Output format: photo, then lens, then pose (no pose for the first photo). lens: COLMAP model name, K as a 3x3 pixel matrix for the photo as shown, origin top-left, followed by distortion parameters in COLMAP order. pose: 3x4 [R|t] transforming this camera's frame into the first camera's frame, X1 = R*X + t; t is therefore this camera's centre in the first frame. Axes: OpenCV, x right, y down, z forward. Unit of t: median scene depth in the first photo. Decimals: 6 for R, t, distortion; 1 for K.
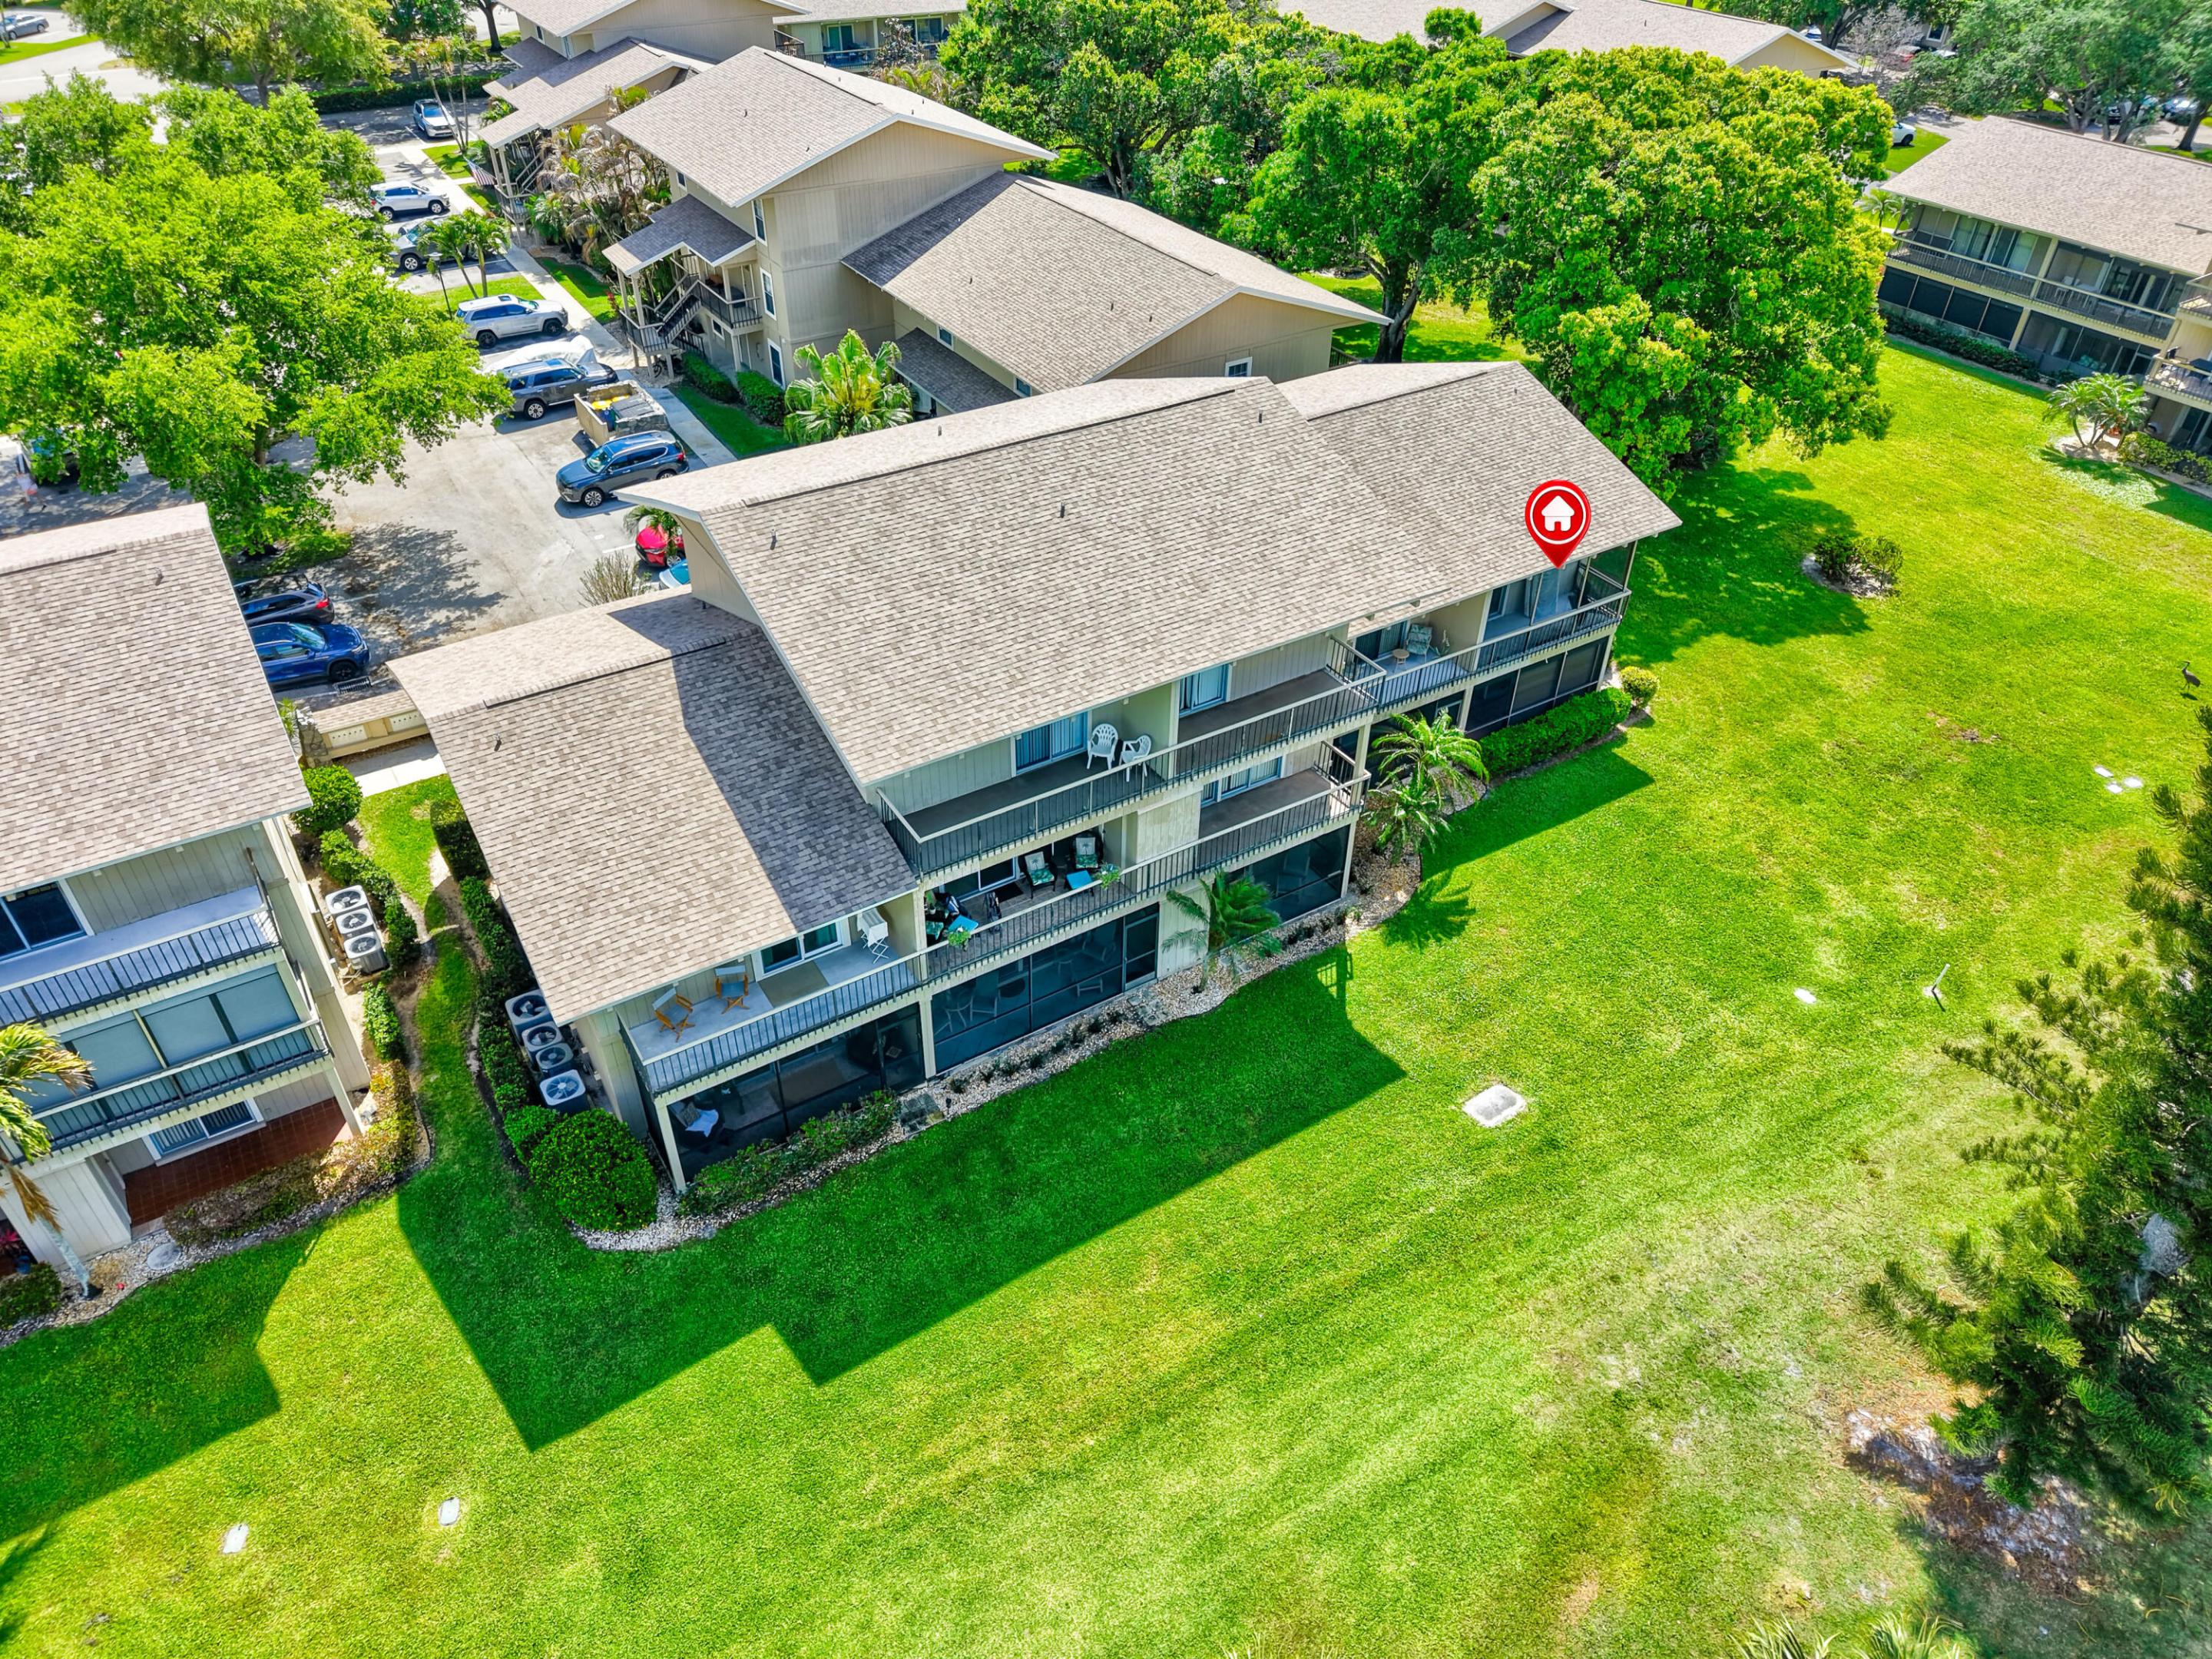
lens RADIAL K [[1481.5, 0, 1106.0], [0, 1481.5, 829.5], [0, 0, 1]] dist [0.007546, -0.002408]
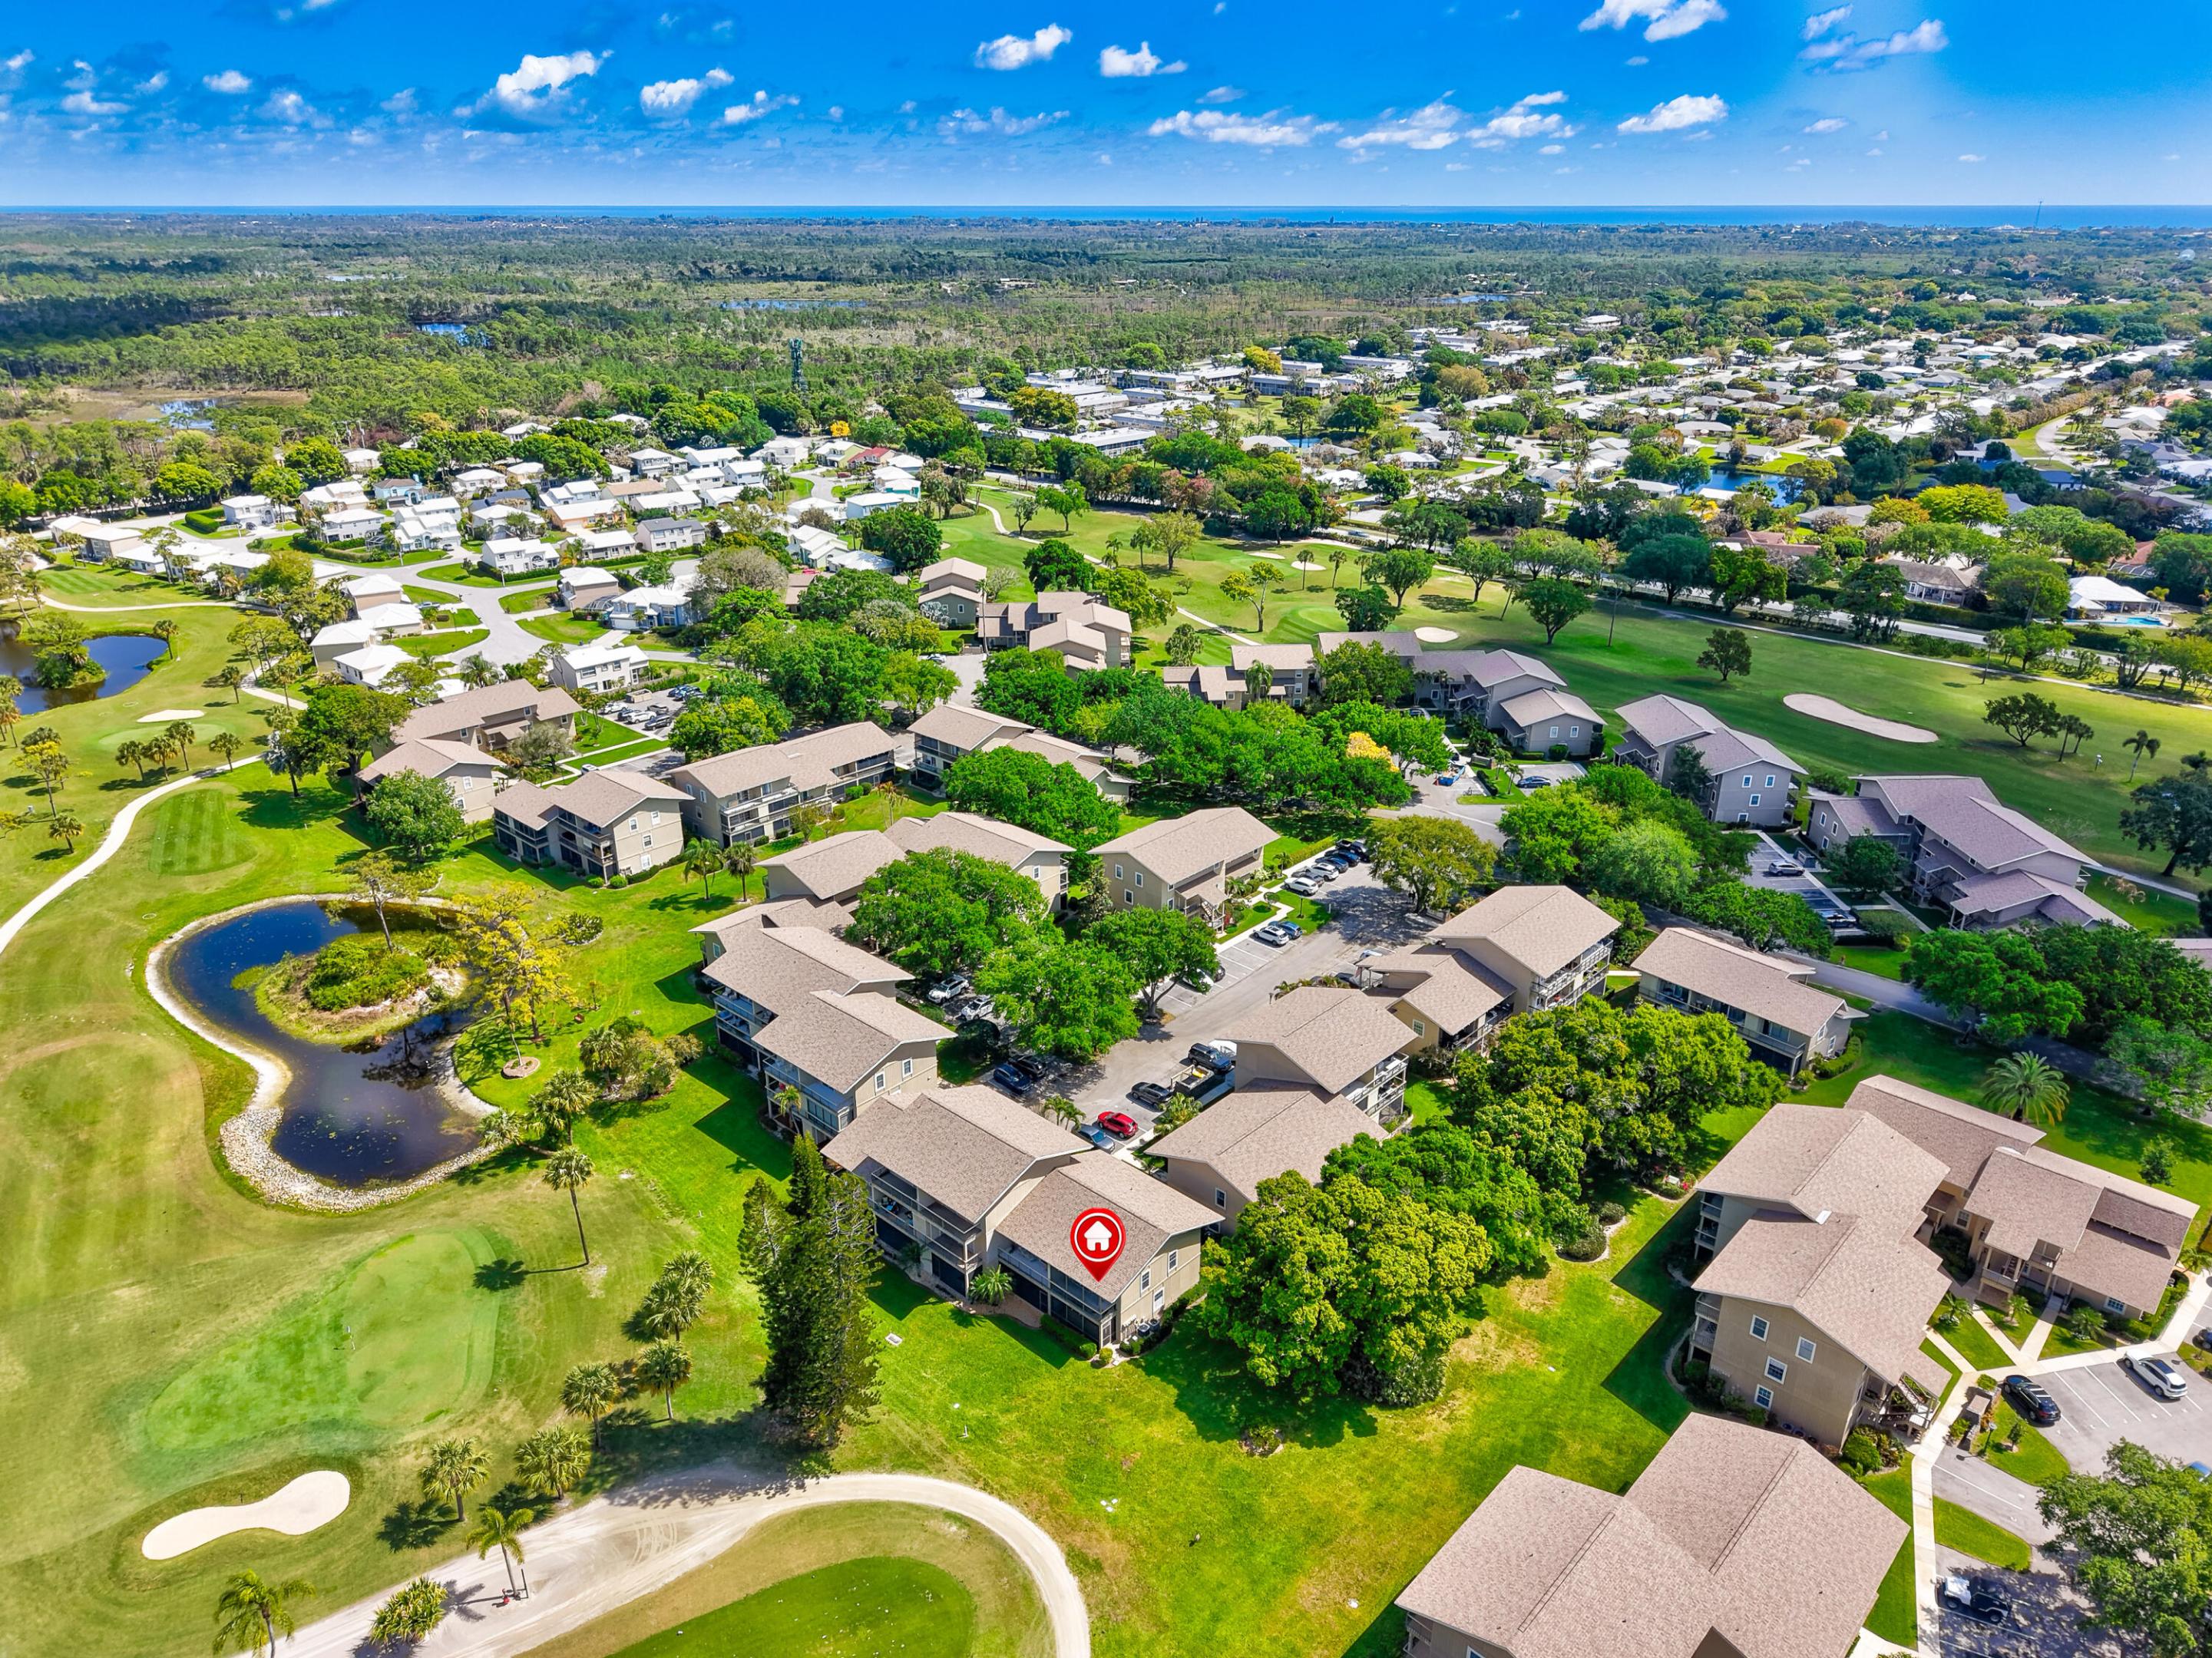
lens RADIAL K [[1482.6, 0, 1094.4], [0, 1482.6, 824.3], [0, 0, 1]] dist [0.024099, -0.049816]
pose [[0.245262, 0.357869, -0.900986, 3.277254], [-0.588065, 0.793782, 0.155208, -1.701744], [0.770731, 0.491772, 0.405135, -0.717257]]
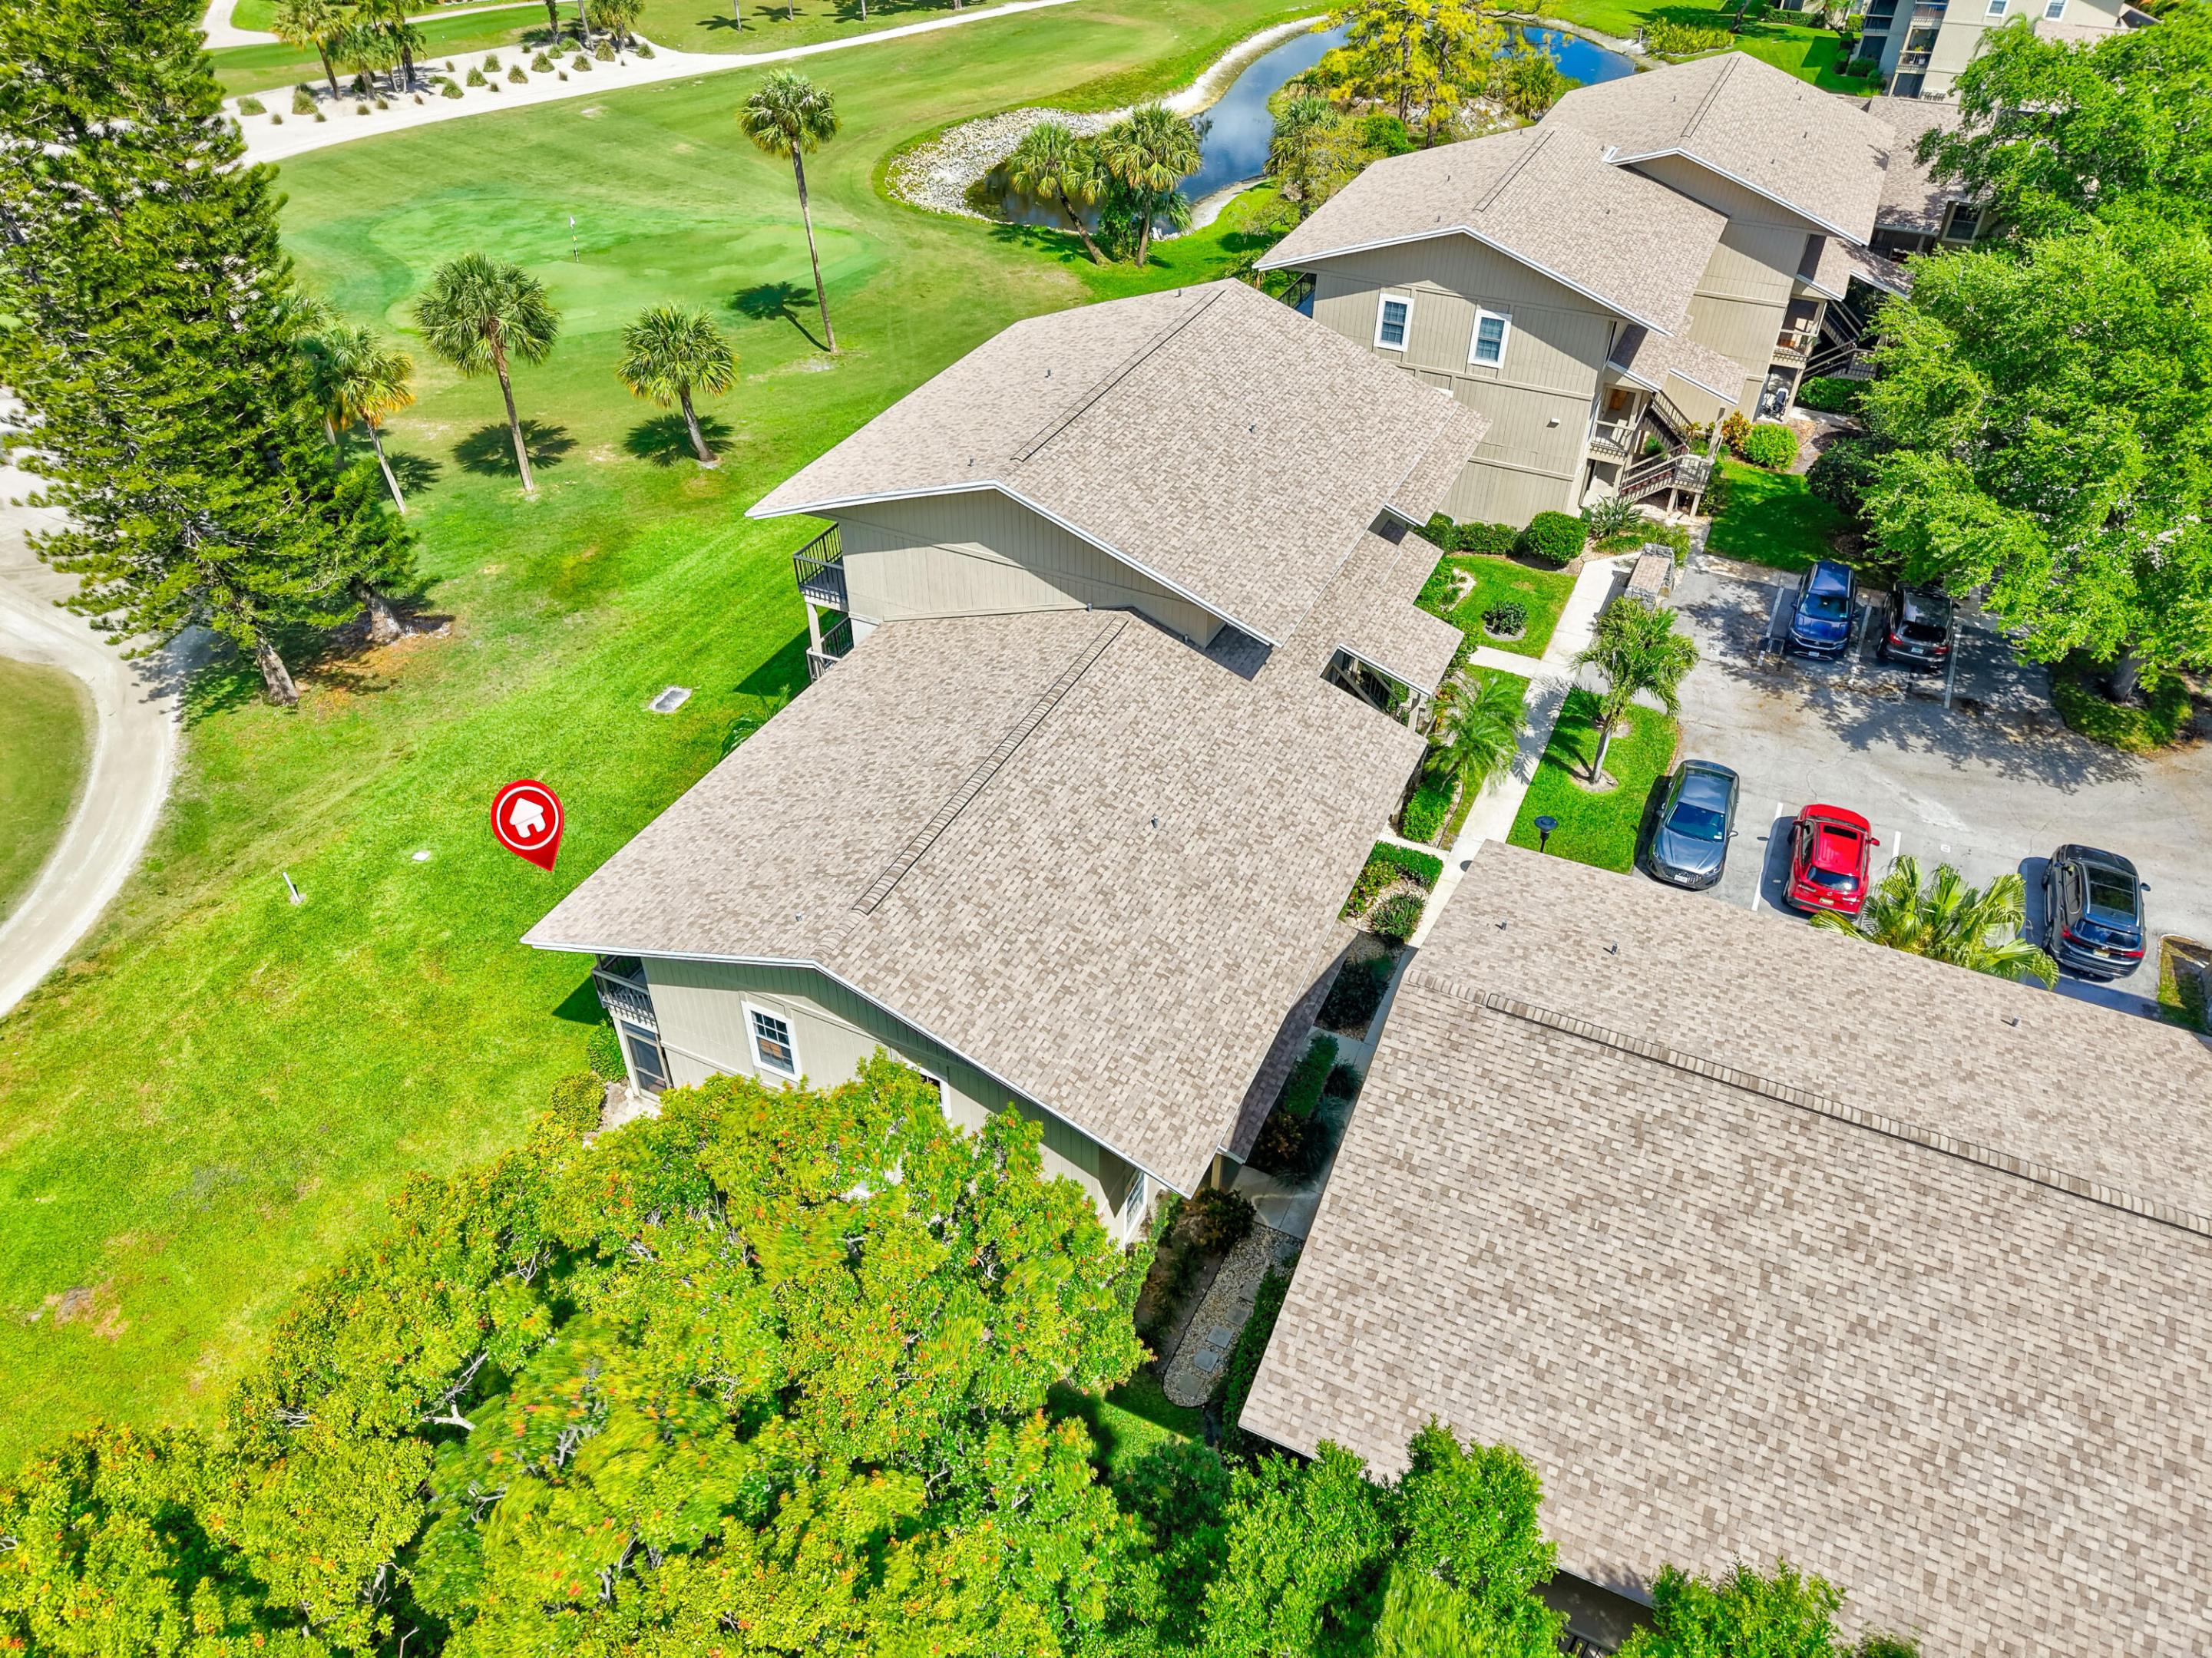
lens RADIAL K [[1481.3, 0, 1106.0], [0, 1481.3, 829.0], [0, 0, 1]] dist [0.007546, -0.002408]
pose [[-0.850533, 0.315619, -0.420687, 0.557401], [-0.334380, 0.292882, 0.895774, -1.213014], [0.405934, 0.902555, -0.143569, 1.525899]]
